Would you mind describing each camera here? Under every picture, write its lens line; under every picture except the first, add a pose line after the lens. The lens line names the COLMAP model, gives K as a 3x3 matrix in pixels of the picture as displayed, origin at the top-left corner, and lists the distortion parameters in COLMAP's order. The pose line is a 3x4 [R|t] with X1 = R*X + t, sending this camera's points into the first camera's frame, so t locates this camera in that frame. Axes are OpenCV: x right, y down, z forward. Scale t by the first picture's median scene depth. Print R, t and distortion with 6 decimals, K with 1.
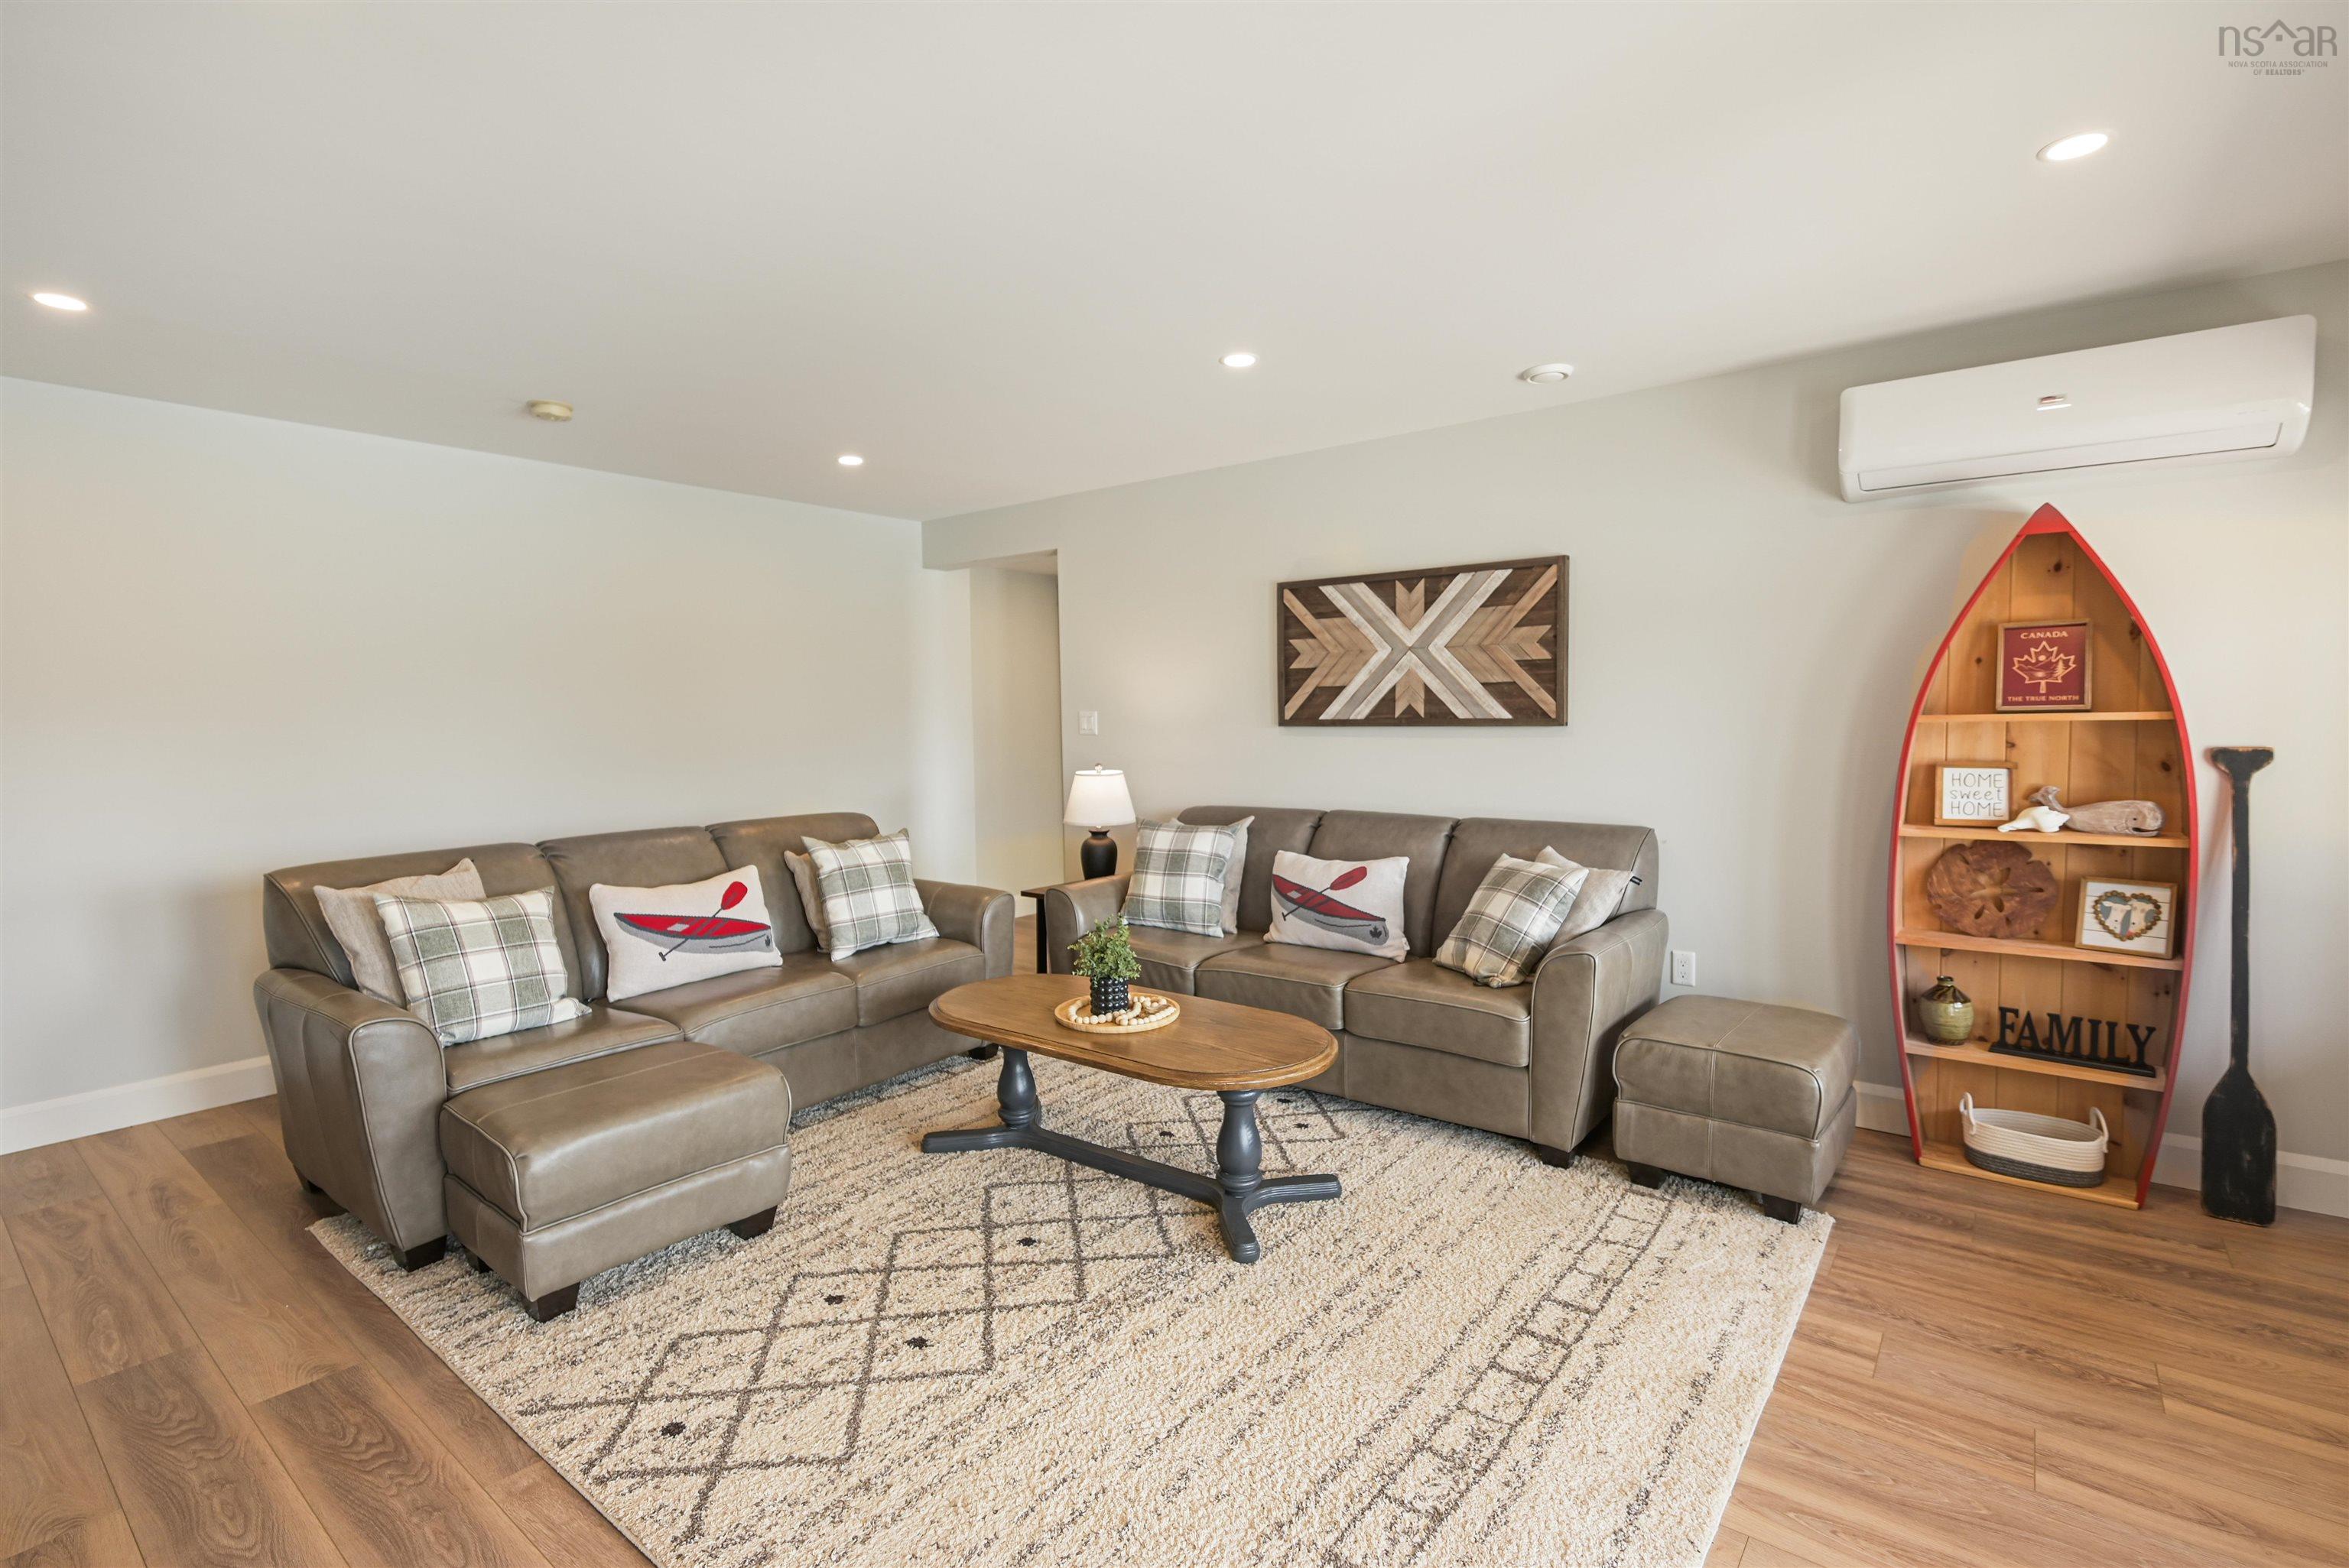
lens RADIAL K [[1074.9, 0, 1213.2], [0, 1074.9, 775.5], [0, 0, 1]] dist [-0.001753, -0.000154]
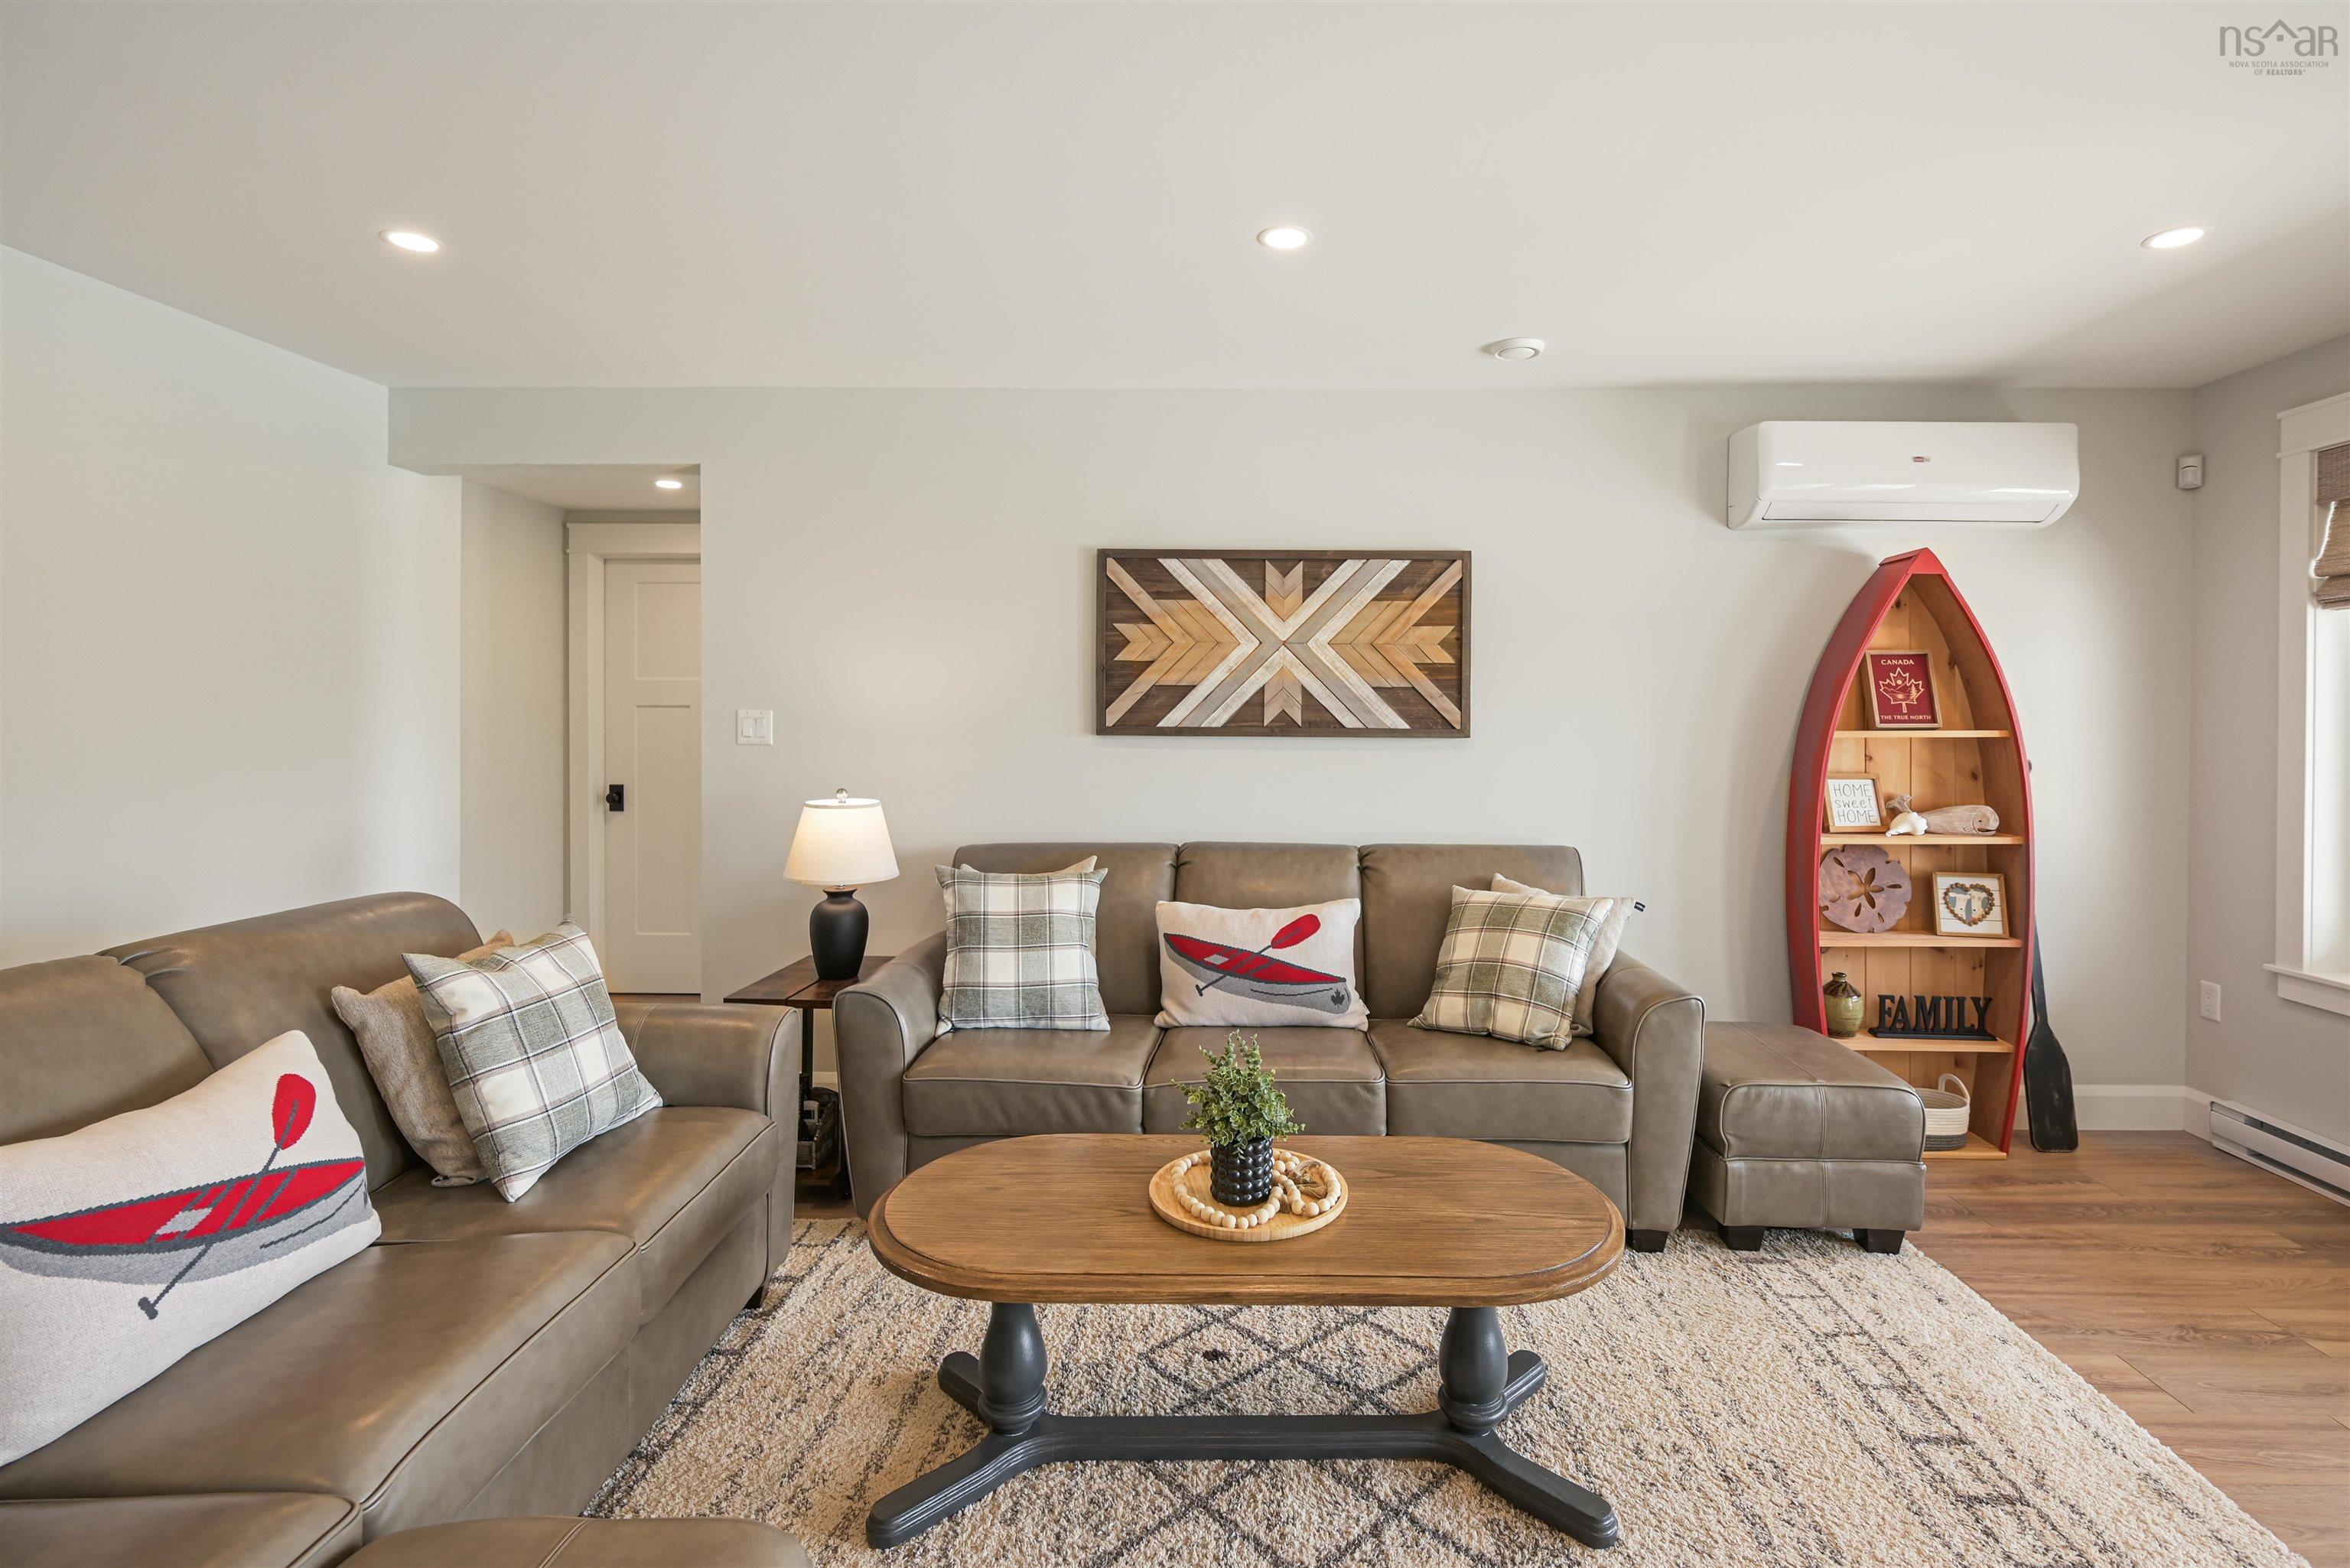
lens RADIAL K [[1086.9, 0, 1181.1], [0, 1086.9, 710.3], [0, 0, 1]] dist [-0.000339, -0.000220]
pose [[0.806803, 0.020150, 0.590476, -0.411045], [0.018337, 0.998083, -0.059114, -0.019440], [-0.590535, 0.058521, 0.804887, 0.404543]]
